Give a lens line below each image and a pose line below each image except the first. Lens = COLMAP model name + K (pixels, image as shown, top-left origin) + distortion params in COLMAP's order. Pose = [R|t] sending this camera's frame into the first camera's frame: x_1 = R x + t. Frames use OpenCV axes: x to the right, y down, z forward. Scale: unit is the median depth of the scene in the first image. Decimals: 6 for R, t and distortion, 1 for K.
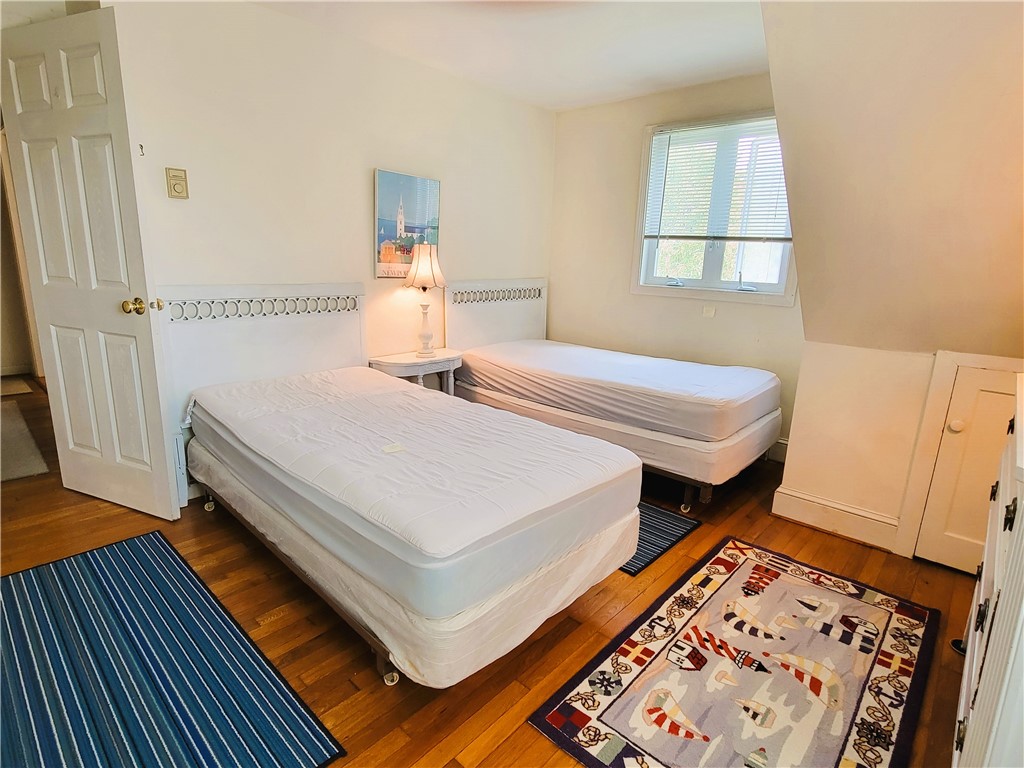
lens RADIAL K [[535.0, 0, 516.8], [0, 535.0, 382.5], [0, 0, 1]] dist [0.000360, 0.000028]
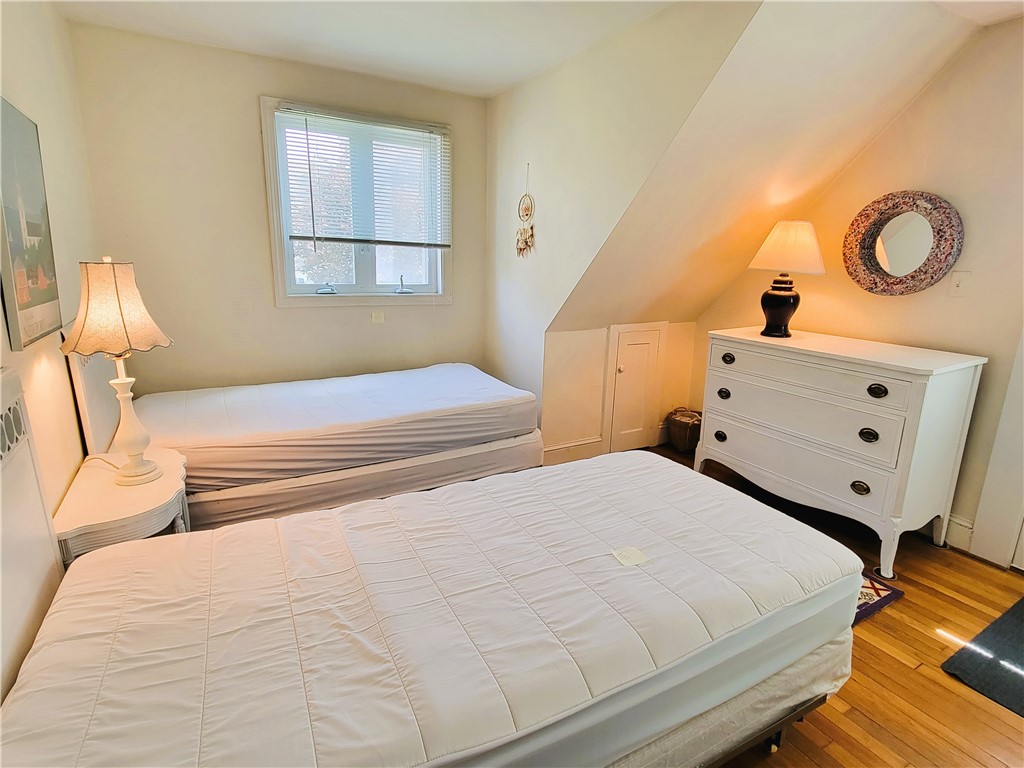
lens RADIAL K [[535.0, 0, 516.8], [0, 535.0, 382.5], [0, 0, 1]] dist [0.000360, 0.000028]
pose [[0.298227, -0.247440, 0.921864, -0.509893], [0.197330, 0.960932, 0.194089, -0.164853], [-0.933874, 0.124029, 0.335403, 0.473312]]
